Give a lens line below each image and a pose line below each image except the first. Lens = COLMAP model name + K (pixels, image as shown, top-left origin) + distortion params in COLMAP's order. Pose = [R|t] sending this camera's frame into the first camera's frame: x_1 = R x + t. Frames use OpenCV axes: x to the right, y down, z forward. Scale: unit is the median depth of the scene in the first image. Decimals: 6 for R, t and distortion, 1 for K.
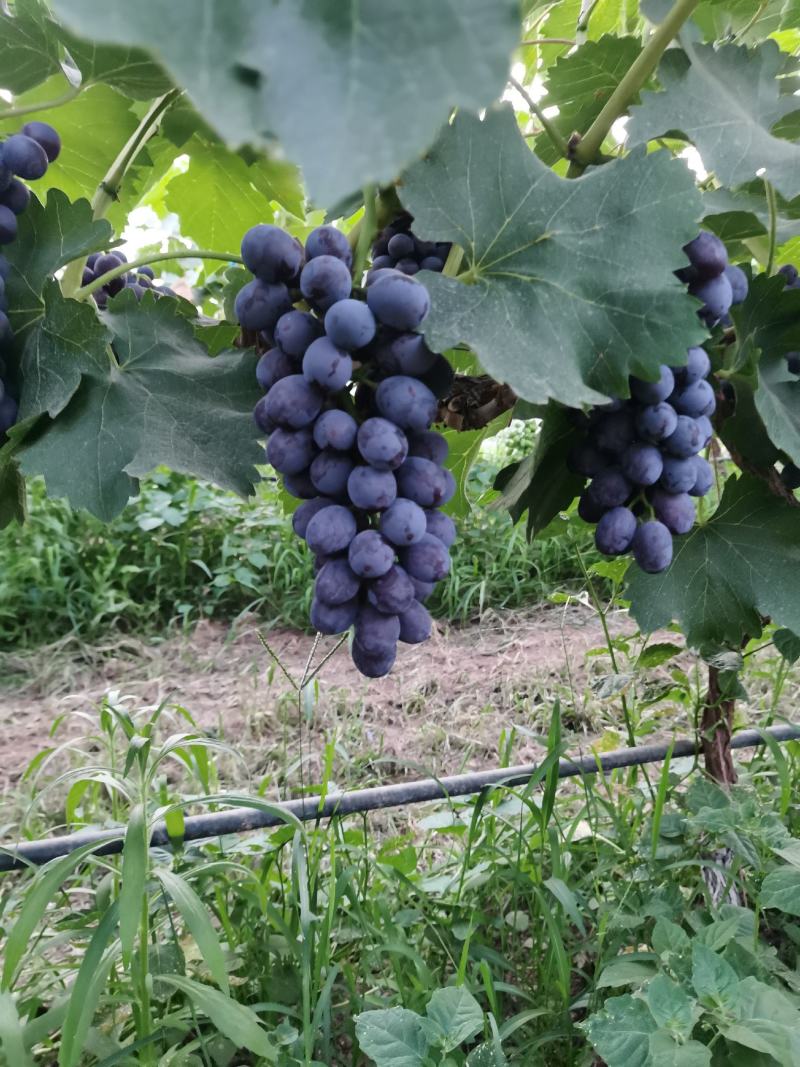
lens RADIAL K [[832.6, 0, 400.0], [0, 832.6, 533.5], [0, 0, 1]] dist [0.047445, -0.045258]
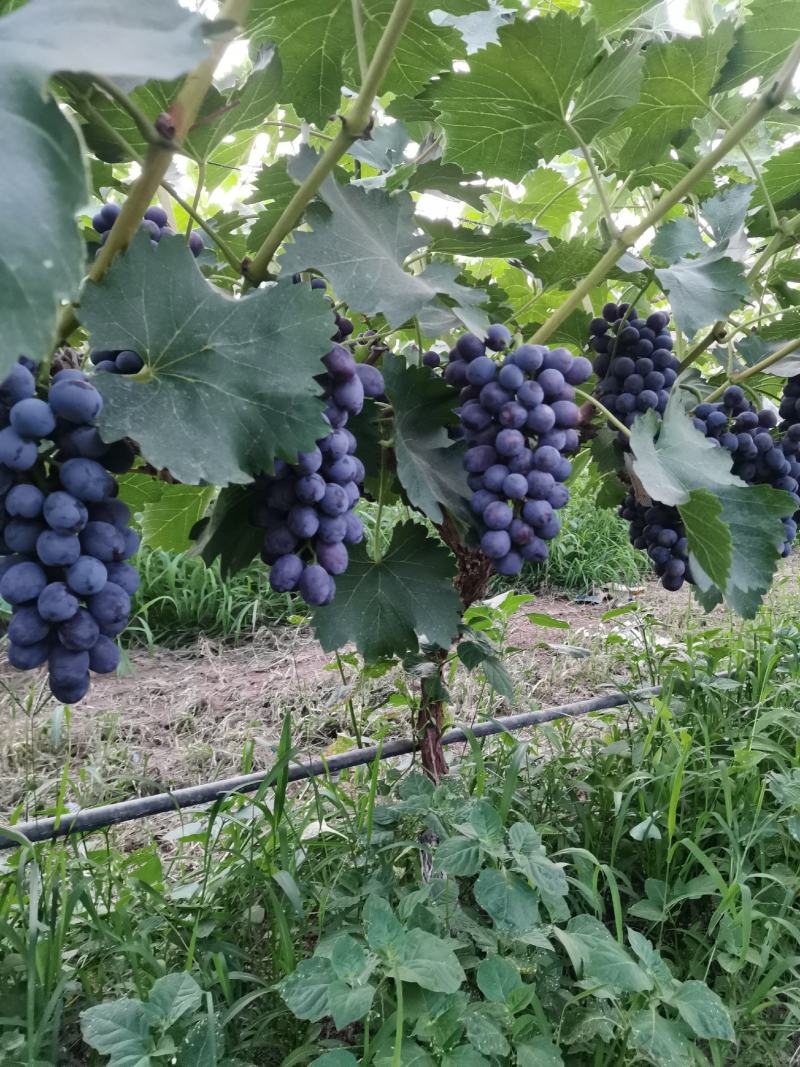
lens RADIAL K [[832.6, 0, 400.0], [0, 832.6, 533.5], [0, 0, 1]] dist [0.047445, -0.045258]
pose [[0.971121, -0.006136, 0.238510, 0.065534], [0.009924, 0.999843, -0.014687, -0.021746], [-0.238382, 0.016629, 0.971029, -0.127006]]
